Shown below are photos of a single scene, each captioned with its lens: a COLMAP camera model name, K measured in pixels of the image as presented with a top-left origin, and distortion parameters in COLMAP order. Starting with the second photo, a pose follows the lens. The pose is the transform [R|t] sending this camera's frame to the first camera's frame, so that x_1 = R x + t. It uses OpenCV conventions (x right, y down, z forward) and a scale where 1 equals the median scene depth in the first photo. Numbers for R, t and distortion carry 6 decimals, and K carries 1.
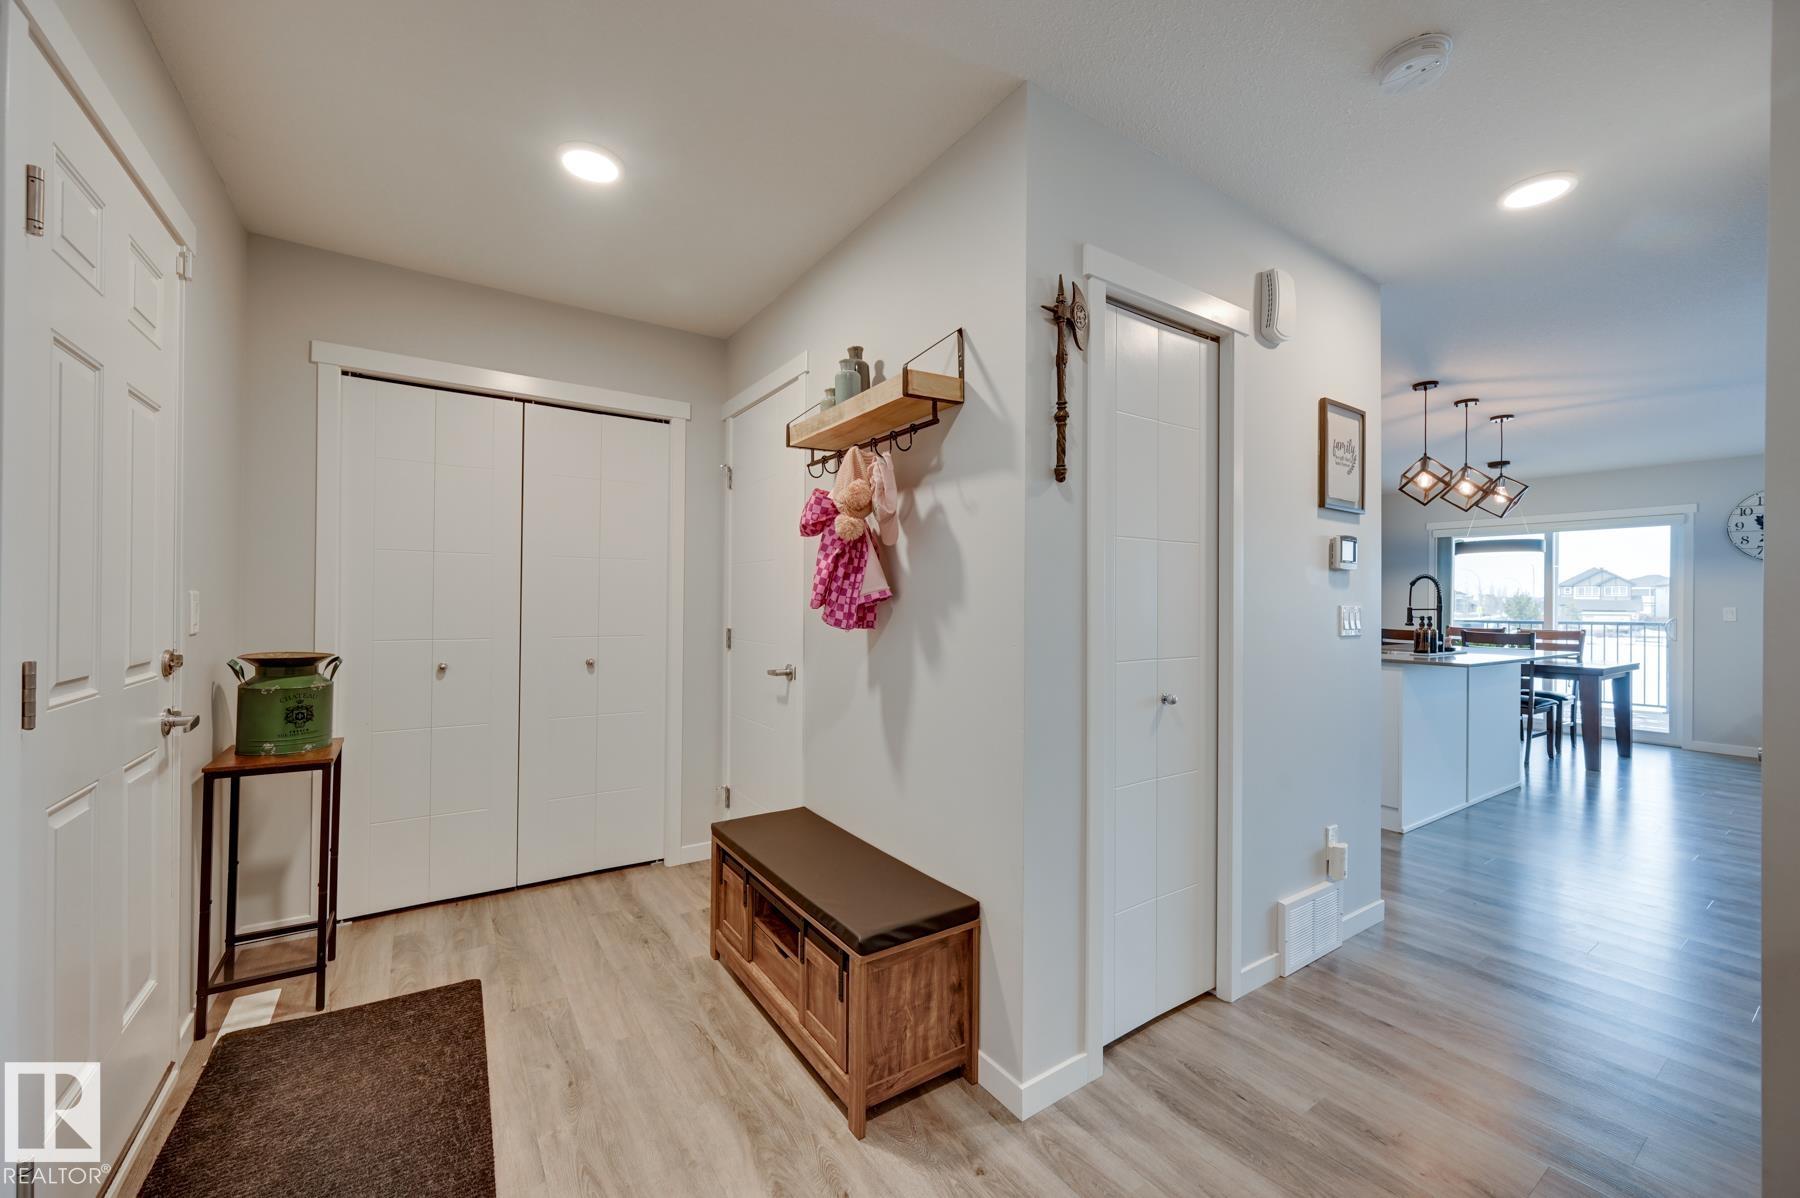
lens RADIAL K [[704.4, 0, 898.9], [0, 704.4, 598.0], [0, 0, 1]] dist [-0.000414, 0.000973]
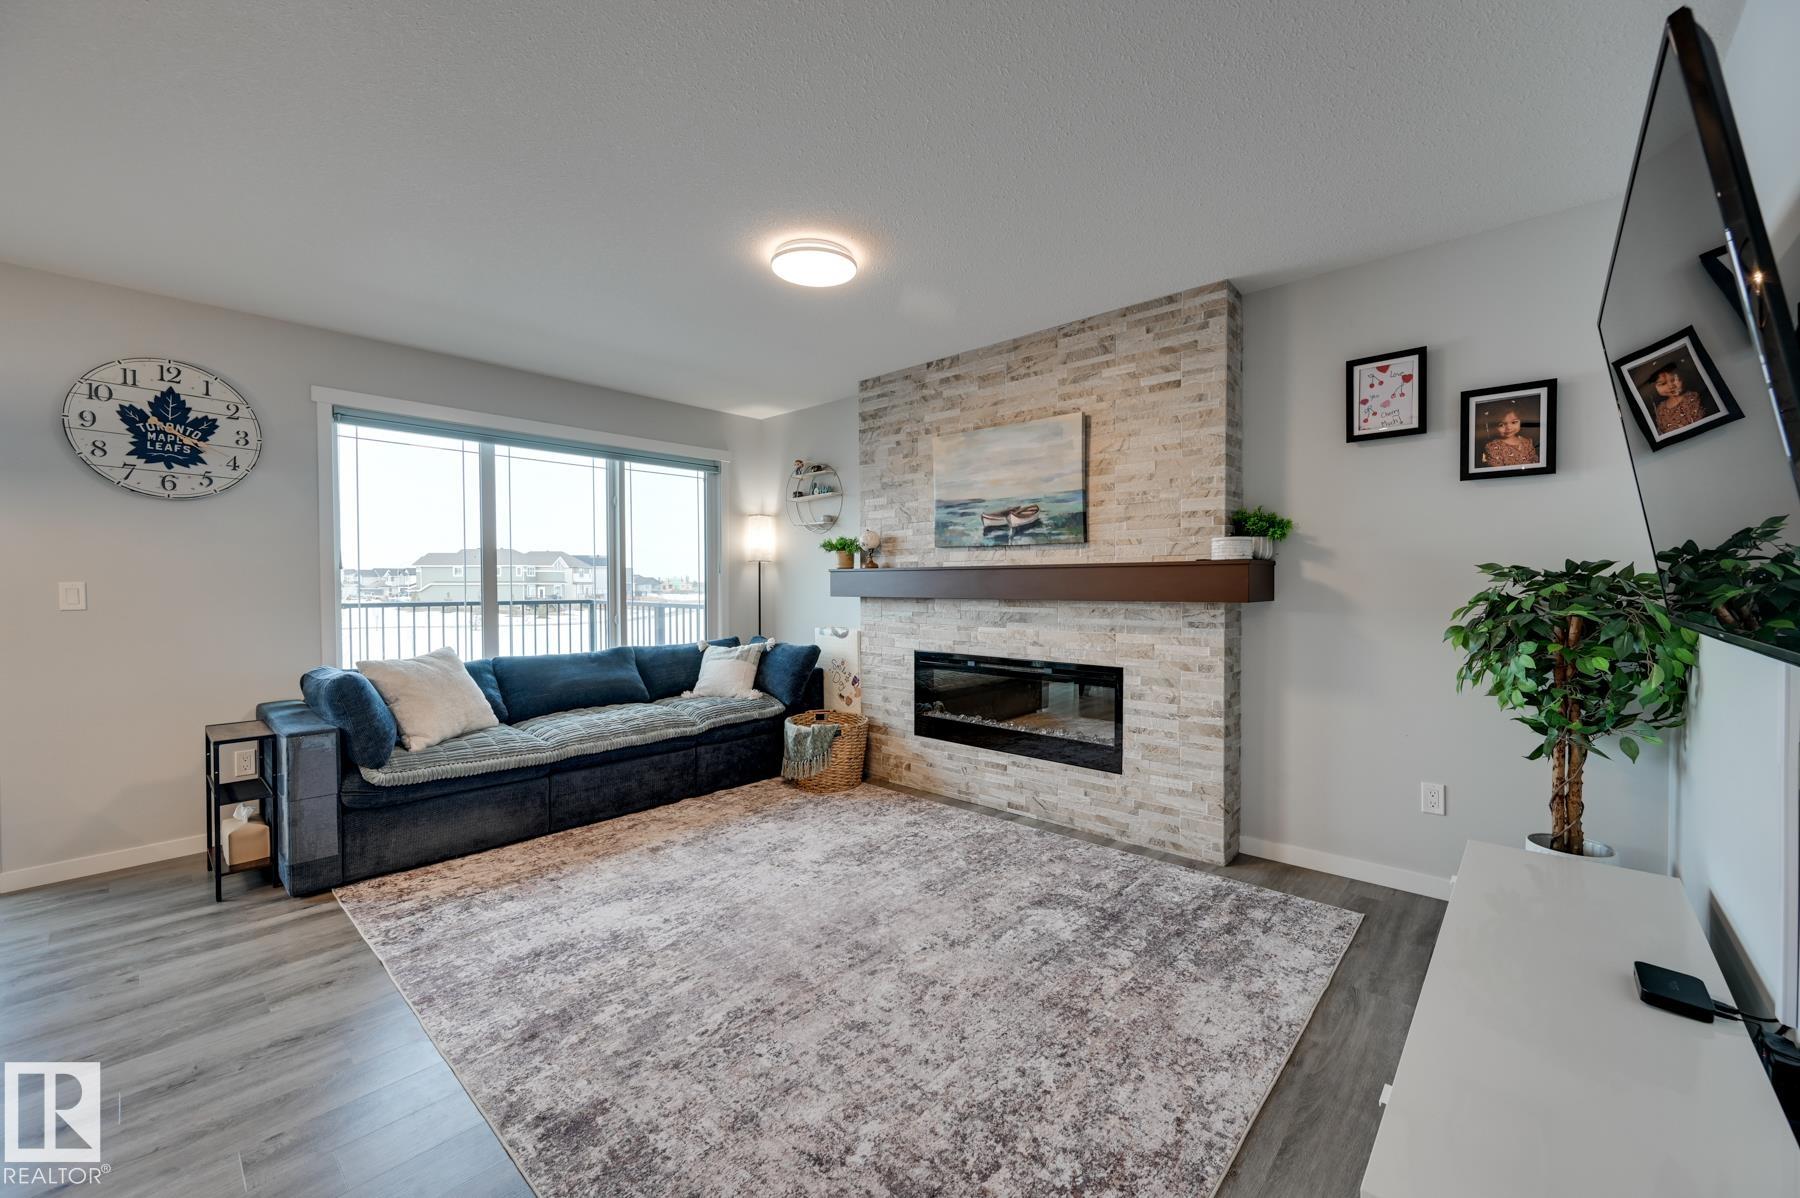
lens RADIAL K [[704.4, 0, 904.0], [0, 704.4, 595.4], [0, 0, 1]] dist [-0.000414, 0.000973]
pose [[-0.250983, -0.023845, 0.967698, 0.561889], [-0.001097, 0.999703, 0.024349, 0.010360], [-0.967991, 0.005050, -0.250935, 0.567980]]
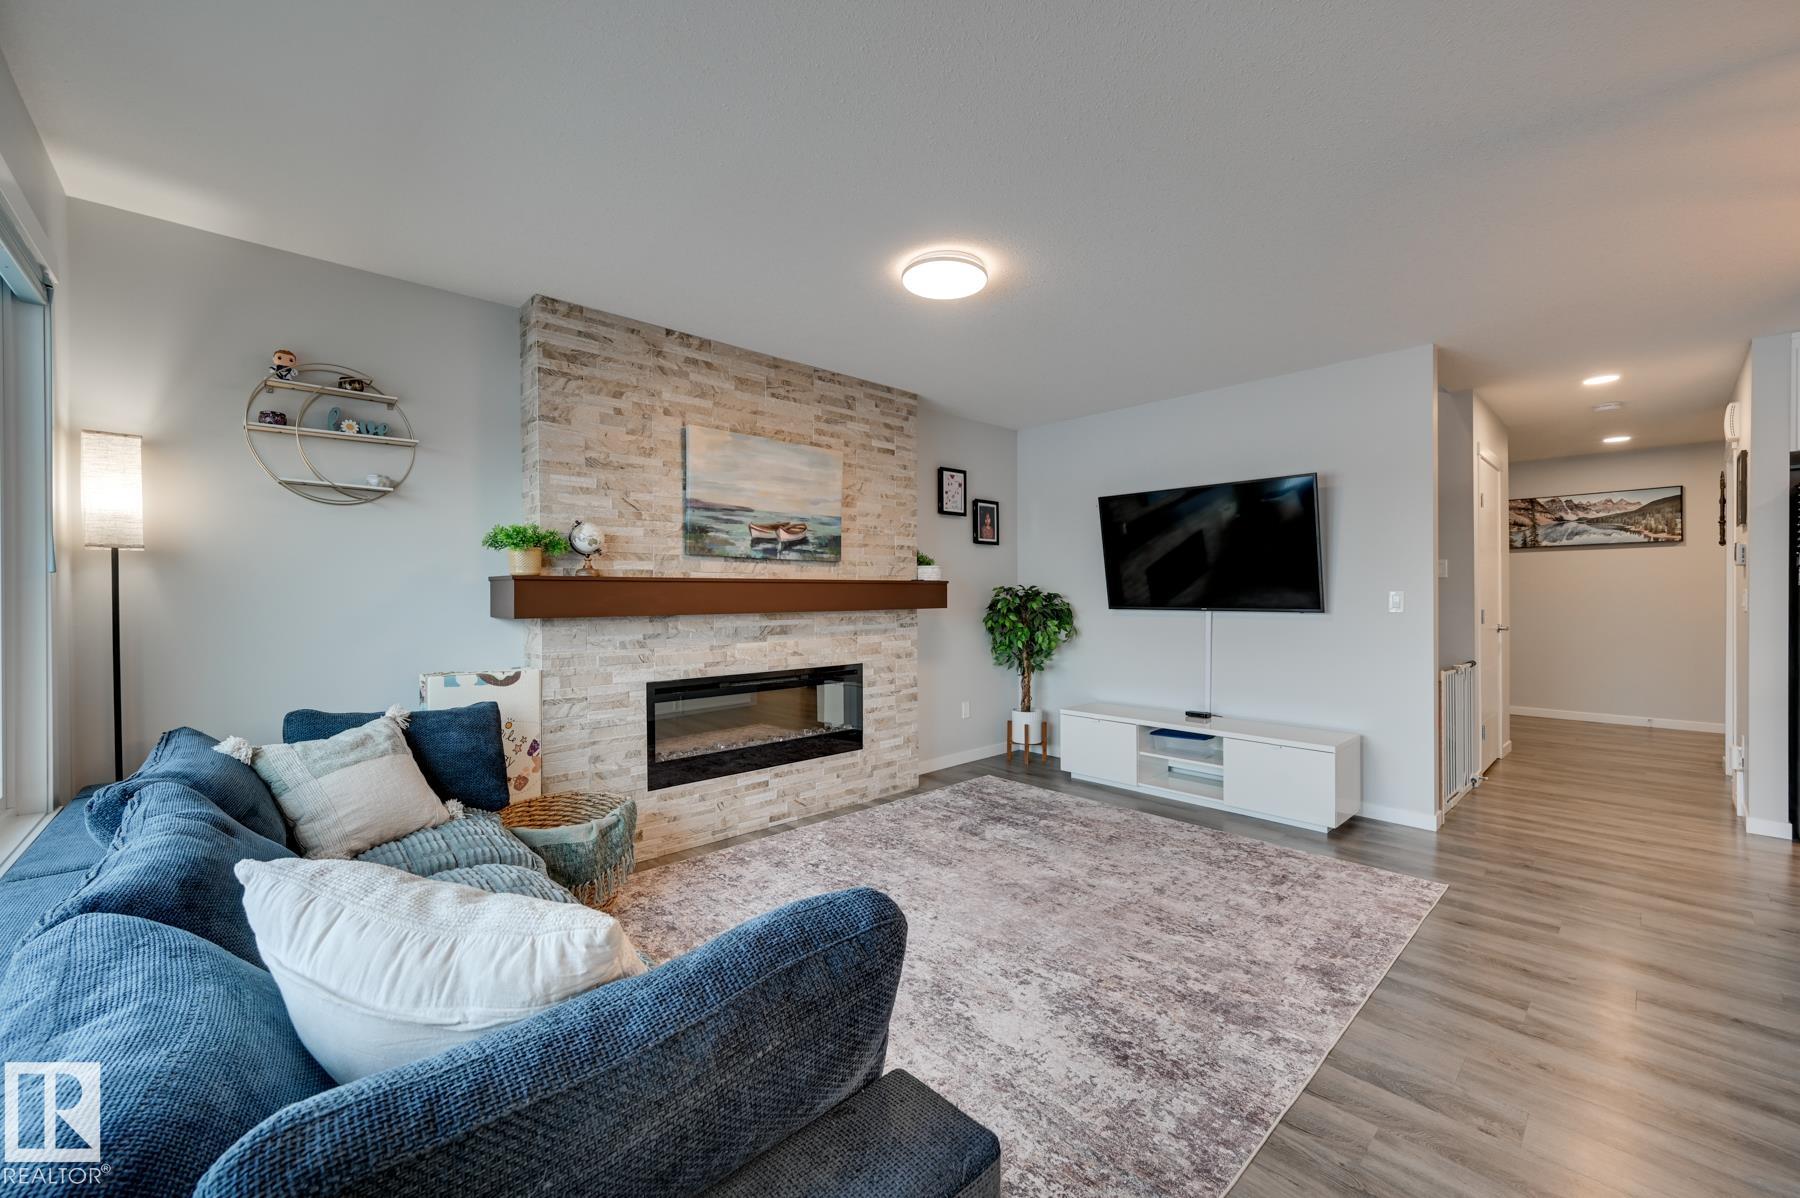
lens RADIAL K [[704.4, 0, 899.9], [0, 704.4, 595.8], [0, 0, 1]] dist [-0.000414, 0.000973]
pose [[-0.986529, -0.001659, -0.163579, 1.112737], [-0.001243, 0.999996, -0.002646, 0.015247], [0.163583, -0.002407, -0.986527, 0.943960]]
